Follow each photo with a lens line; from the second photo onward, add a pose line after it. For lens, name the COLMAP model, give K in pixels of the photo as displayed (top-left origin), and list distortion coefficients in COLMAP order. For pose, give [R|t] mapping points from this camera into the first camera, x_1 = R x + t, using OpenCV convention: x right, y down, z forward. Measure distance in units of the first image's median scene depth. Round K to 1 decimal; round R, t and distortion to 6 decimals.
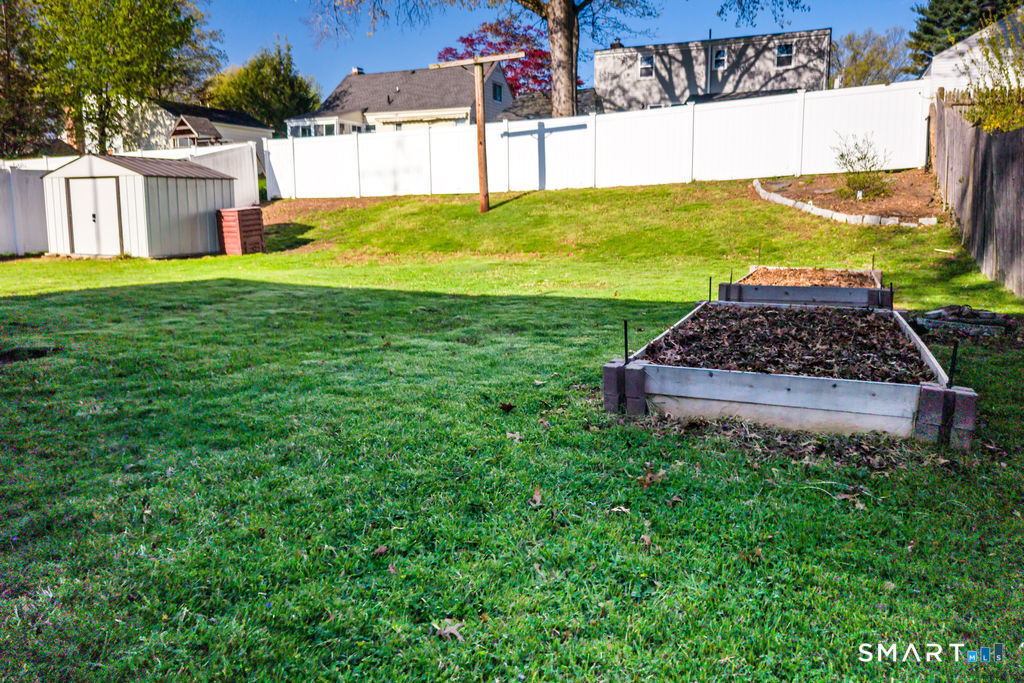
lens RADIAL K [[704.2, 0, 508.2], [0, 704.2, 276.5], [0, 0, 1]] dist [0.049751, -0.001209]
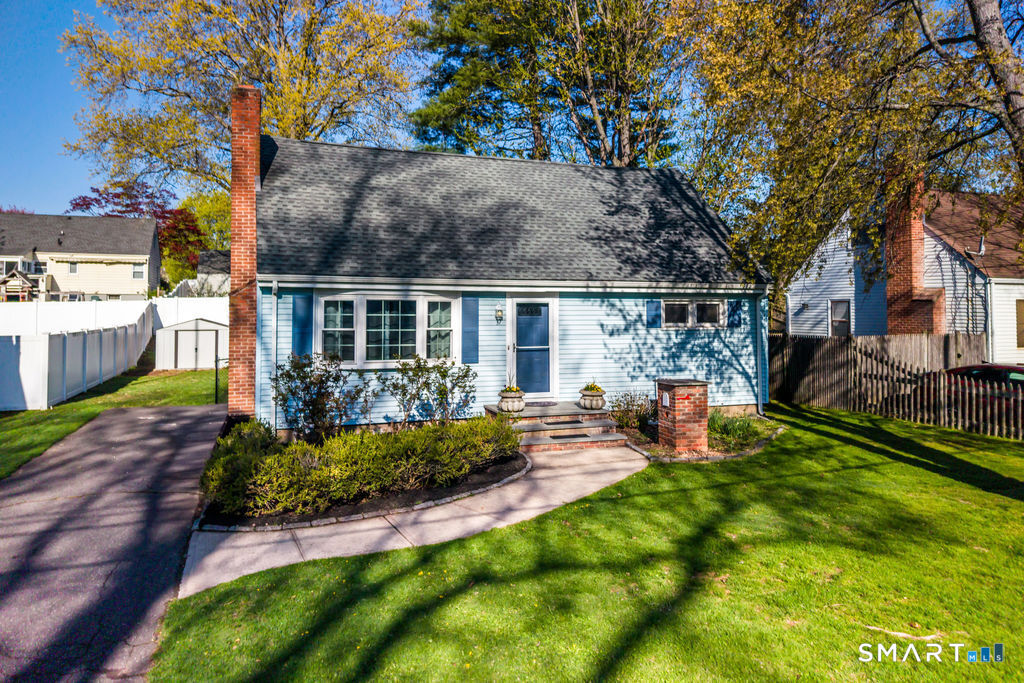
lens RADIAL K [[708.1, 0, 501.8], [0, 708.1, 281.5], [0, 0, 1]] dist [0.054669, -0.084971]
pose [[0.734078, 0.025951, 0.678569, -0.540745], [0.070679, 0.990922, -0.114357, 0.008763], [-0.675376, 0.131907, 0.725581, -0.458335]]
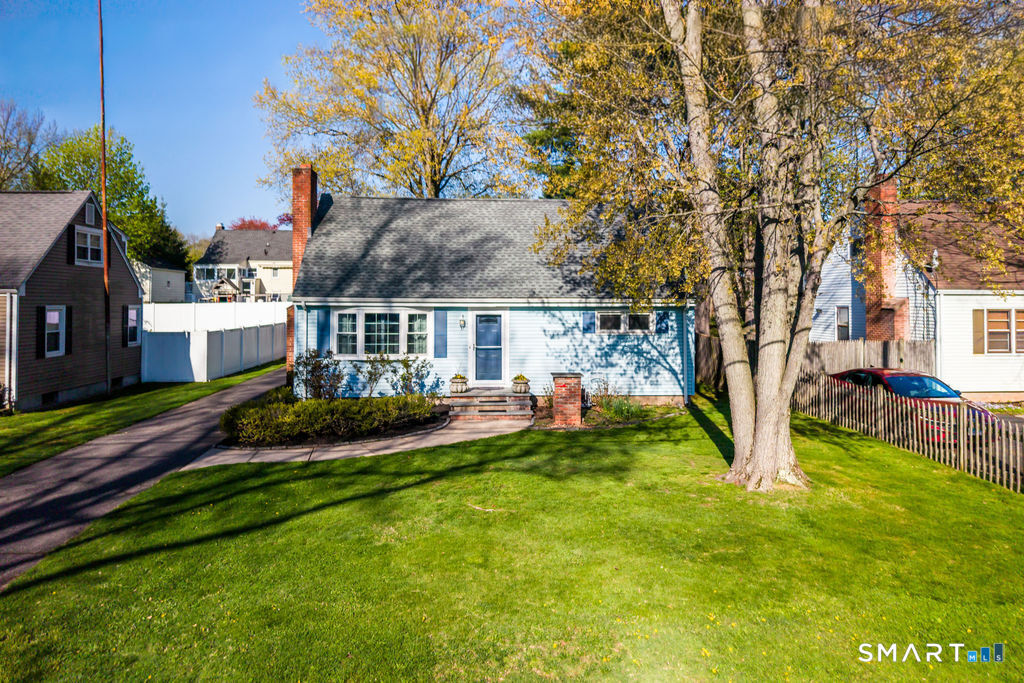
lens RADIAL K [[704.2, 0, 508.2], [0, 704.2, 276.5], [0, 0, 1]] dist [0.049751, -0.001209]
pose [[0.889292, 0.014205, 0.457120, -0.491353], [0.048481, 0.990958, -0.125109, 0.016203], [-0.454763, 0.133420, 0.880562, -0.670737]]
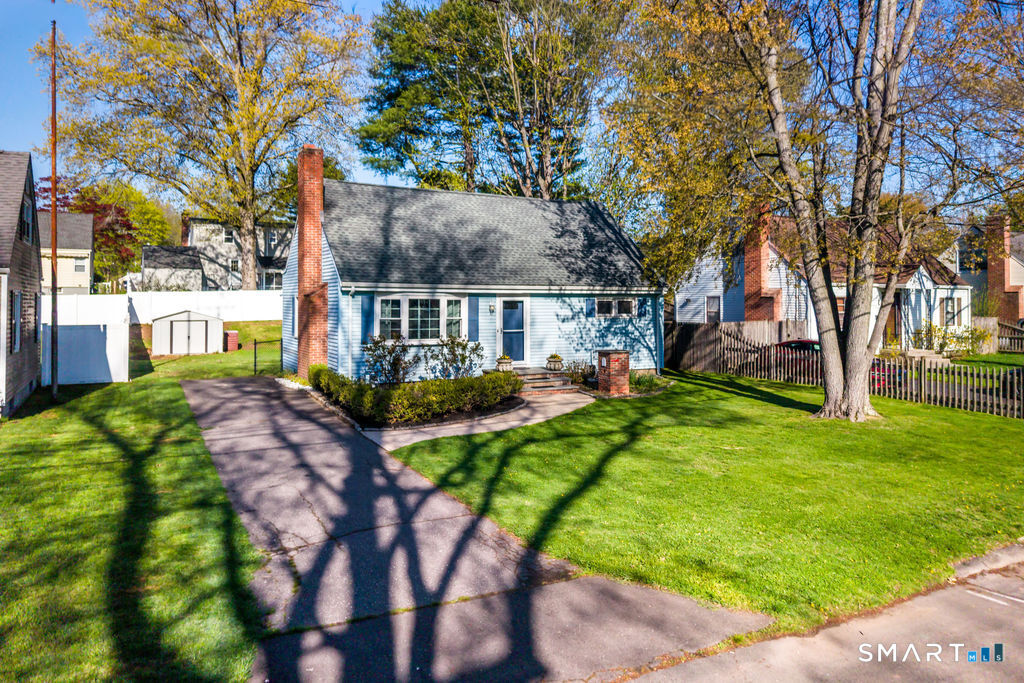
lens RADIAL K [[708.1, 0, 501.8], [0, 708.1, 281.5], [0, 0, 1]] dist [0.054669, -0.084971]
pose [[0.626915, 0.019658, 0.778840, -0.725225], [0.080900, 0.992635, -0.090173, 0.013212], [-0.774876, 0.119539, 0.620707, -0.541026]]
